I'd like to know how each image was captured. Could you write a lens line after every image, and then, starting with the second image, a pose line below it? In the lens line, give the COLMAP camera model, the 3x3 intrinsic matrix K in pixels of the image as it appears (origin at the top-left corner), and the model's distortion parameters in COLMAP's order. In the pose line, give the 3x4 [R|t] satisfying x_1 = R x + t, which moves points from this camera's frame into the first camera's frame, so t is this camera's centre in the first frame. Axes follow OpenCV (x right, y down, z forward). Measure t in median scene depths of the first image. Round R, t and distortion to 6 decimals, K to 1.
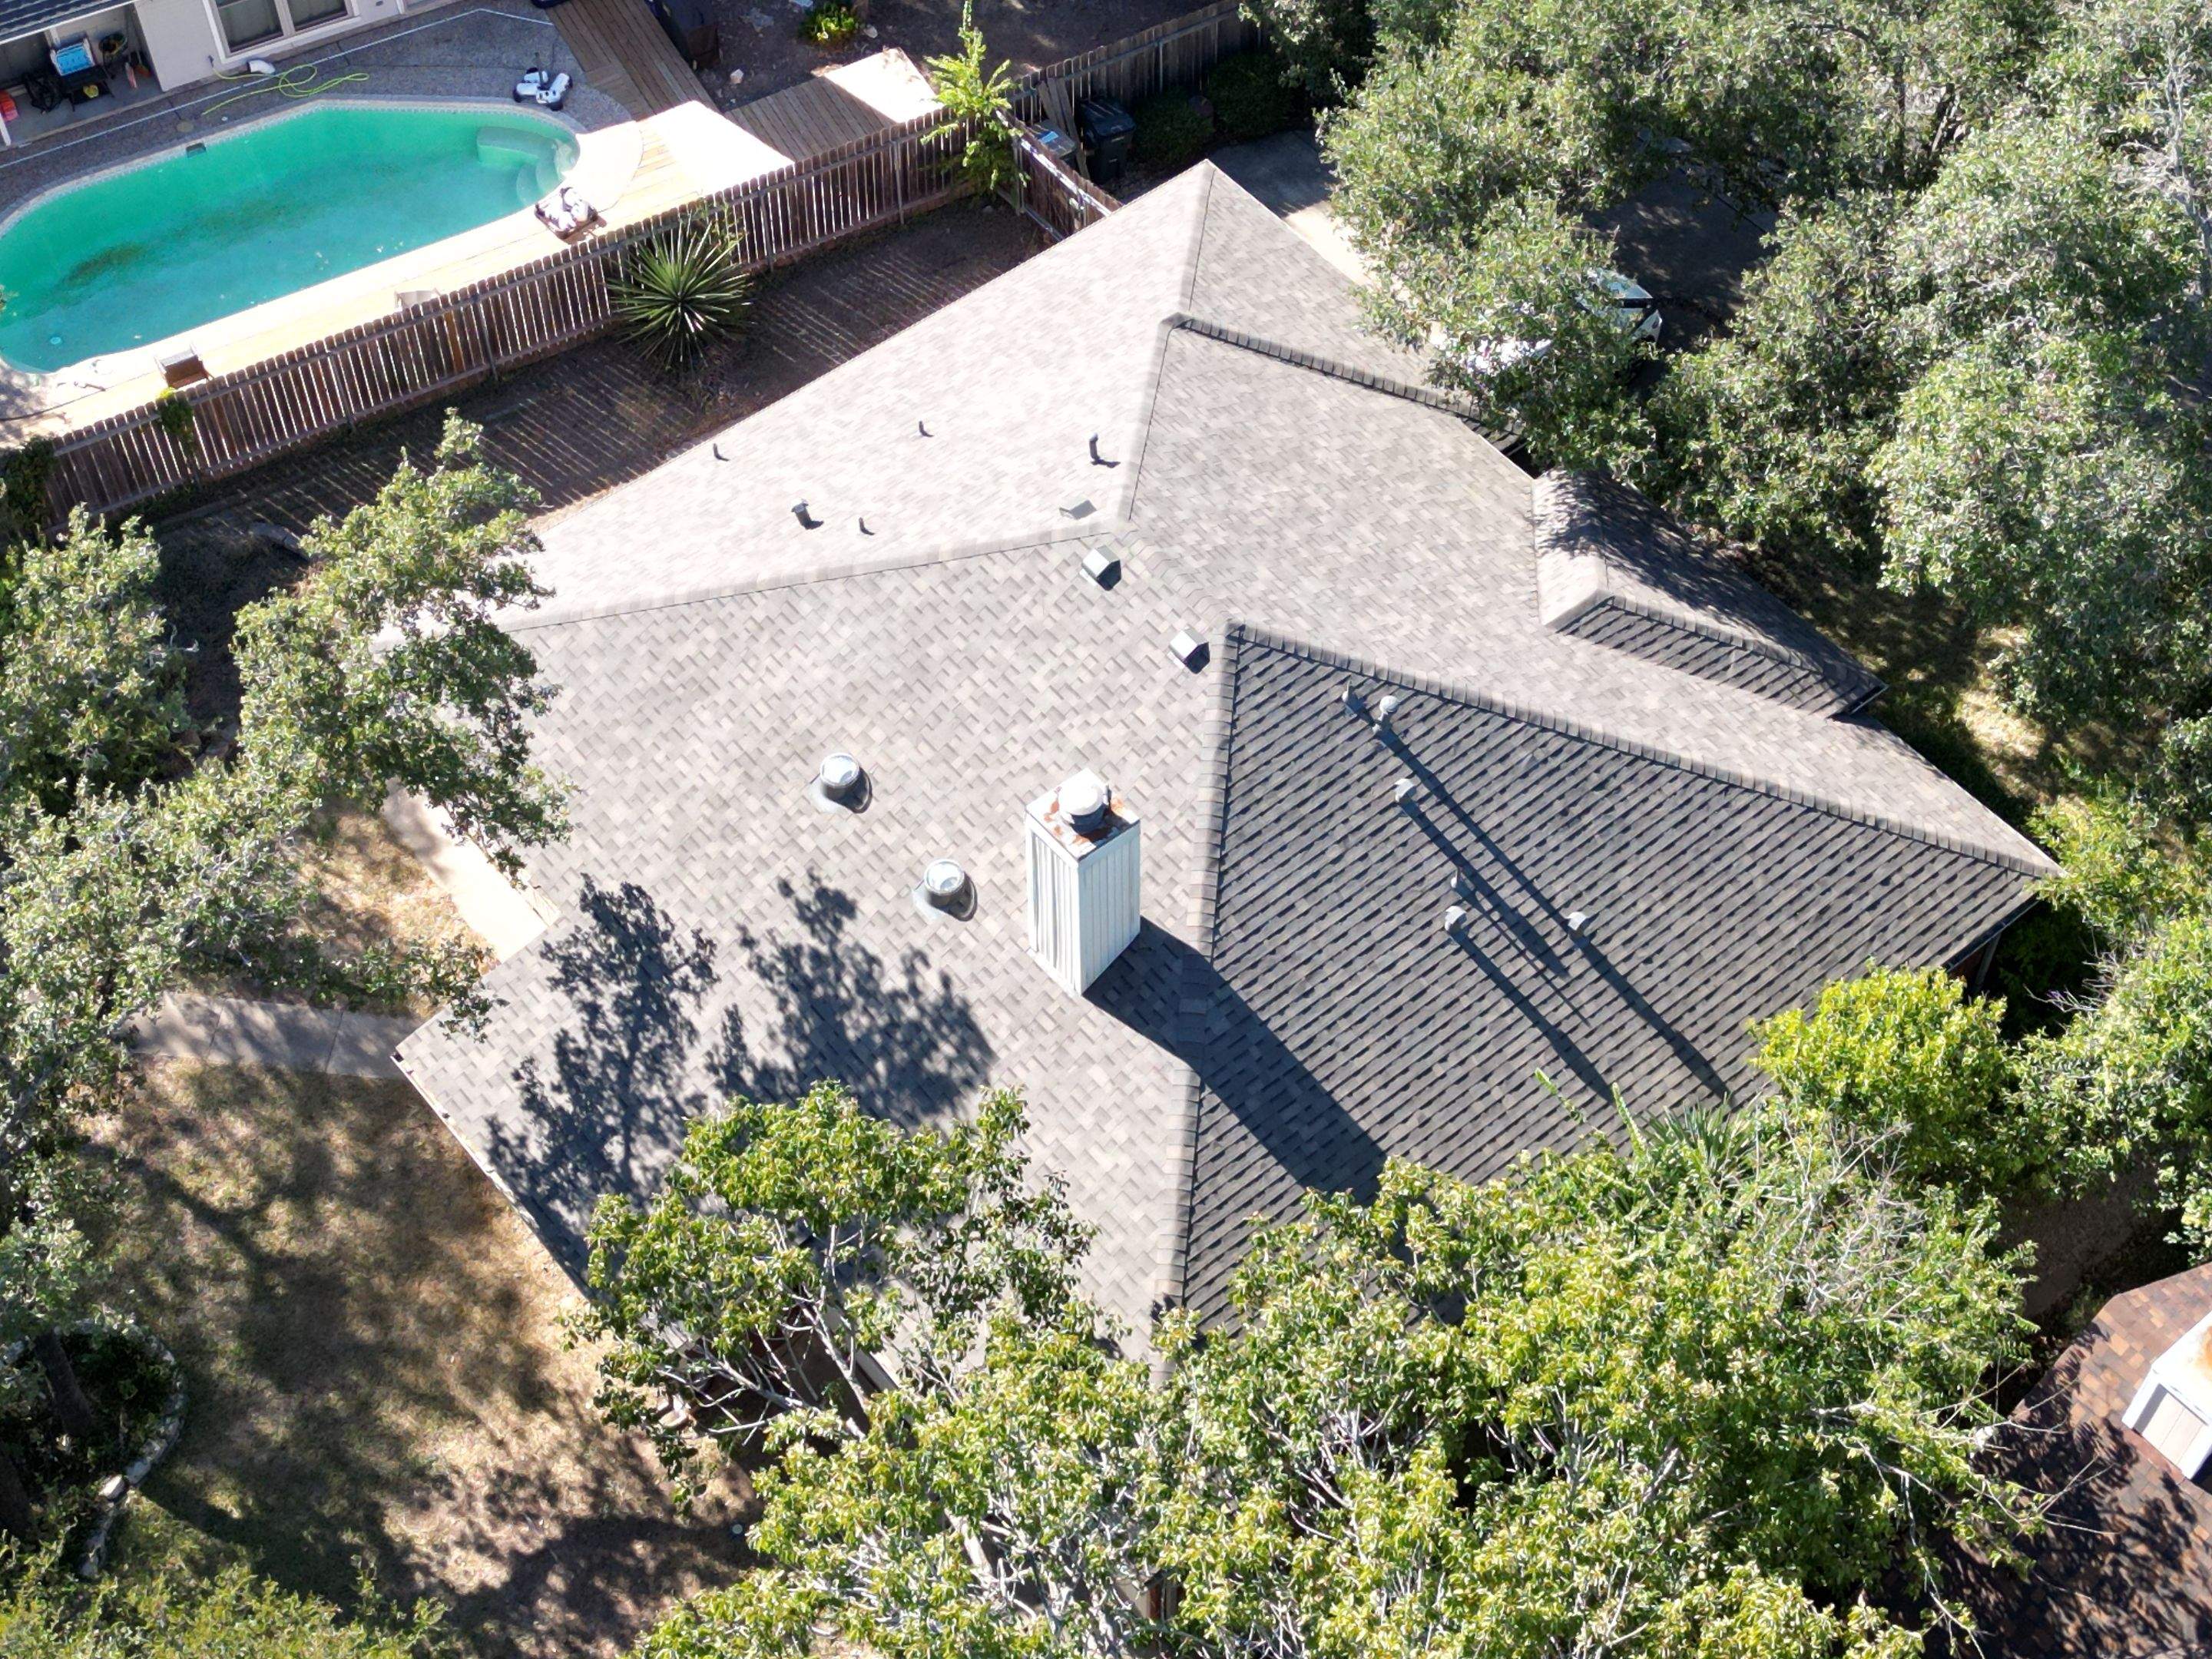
lens RADIAL K [[3082.6, 0, 1102.1], [0, 3082.6, 815.7], [0, 0, 1]] dist [0.112573, 0.000000]
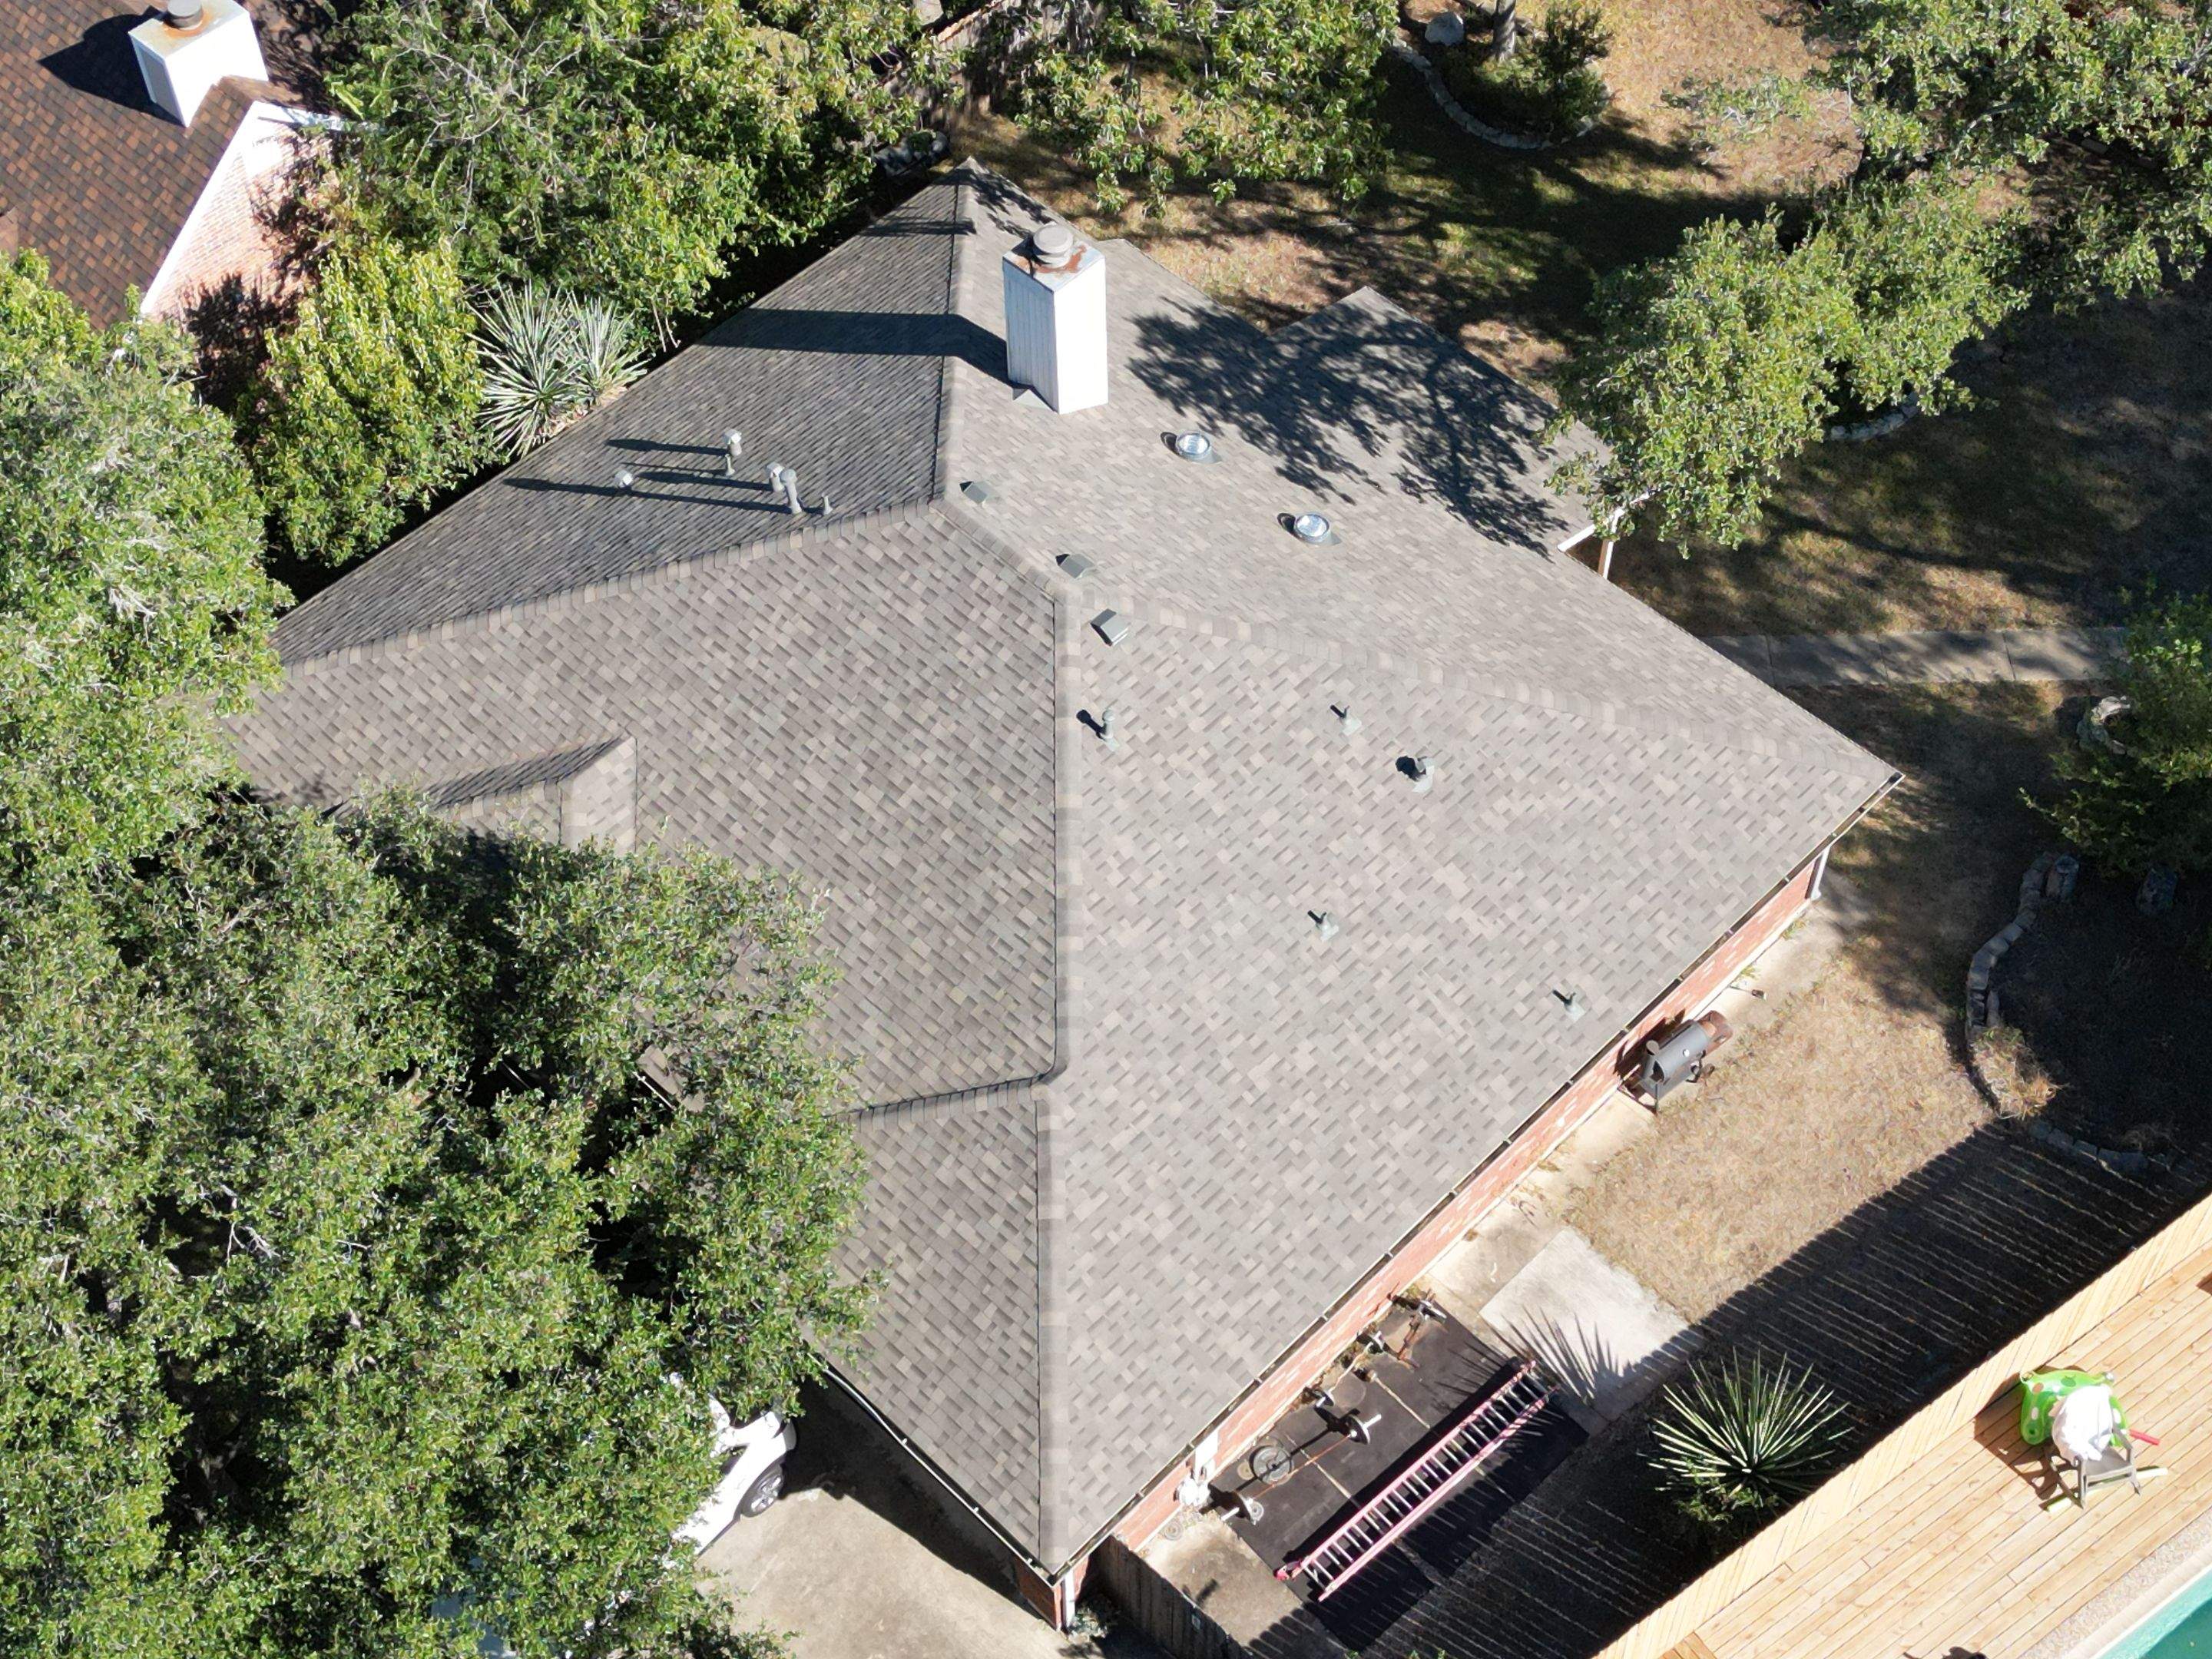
lens RADIAL K [[3082.6, 0, 1096.5], [0, 3082.6, 847.5], [0, 0, 1]] dist [0.112573, 0.000000]
pose [[-0.993366, 0.104423, -0.048174, 0.050622], [-0.075253, -0.273485, 0.958928, -1.051900], [0.086960, 0.956191, 0.279529, 0.805694]]
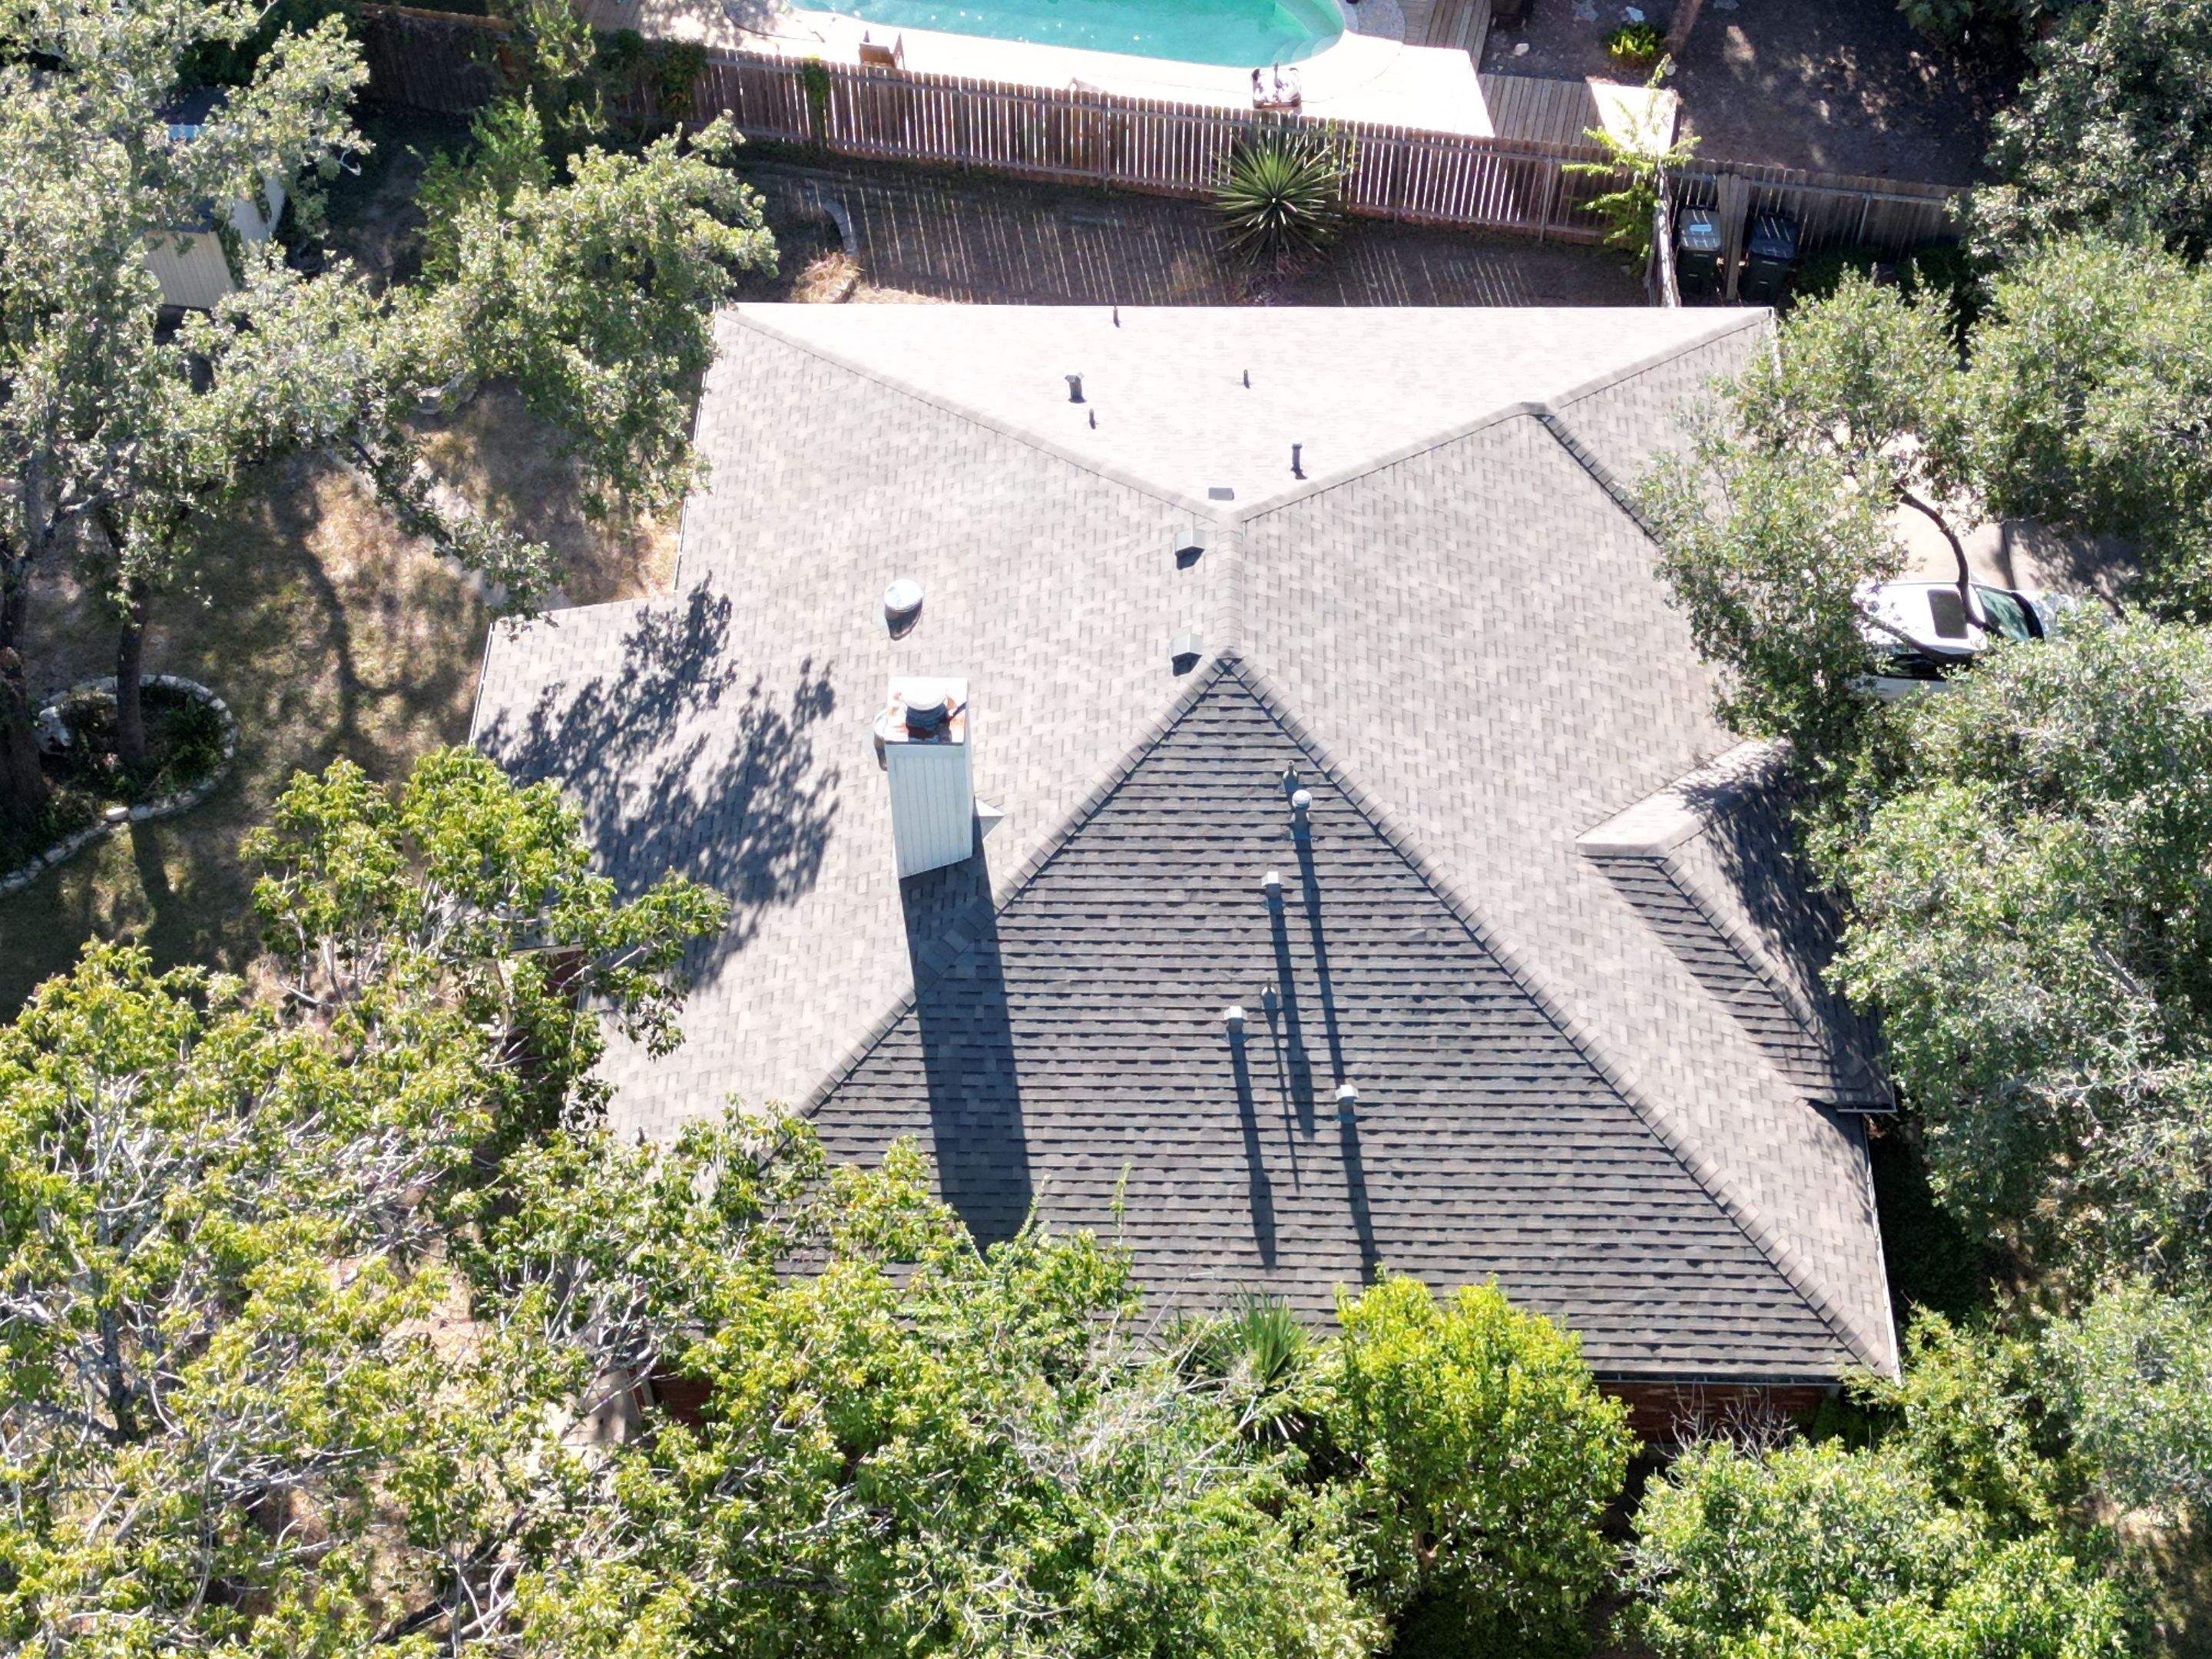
lens RADIAL K [[3082.6, 0, 1105.3], [0, 3082.6, 842.0], [0, 0, 1]] dist [0.112573, 0.000000]
pose [[0.761301, 0.519915, -0.387440, 0.414774], [-0.513577, 0.848267, 0.129158, -0.114106], [0.395803, 0.100652, 0.912803, 0.084911]]
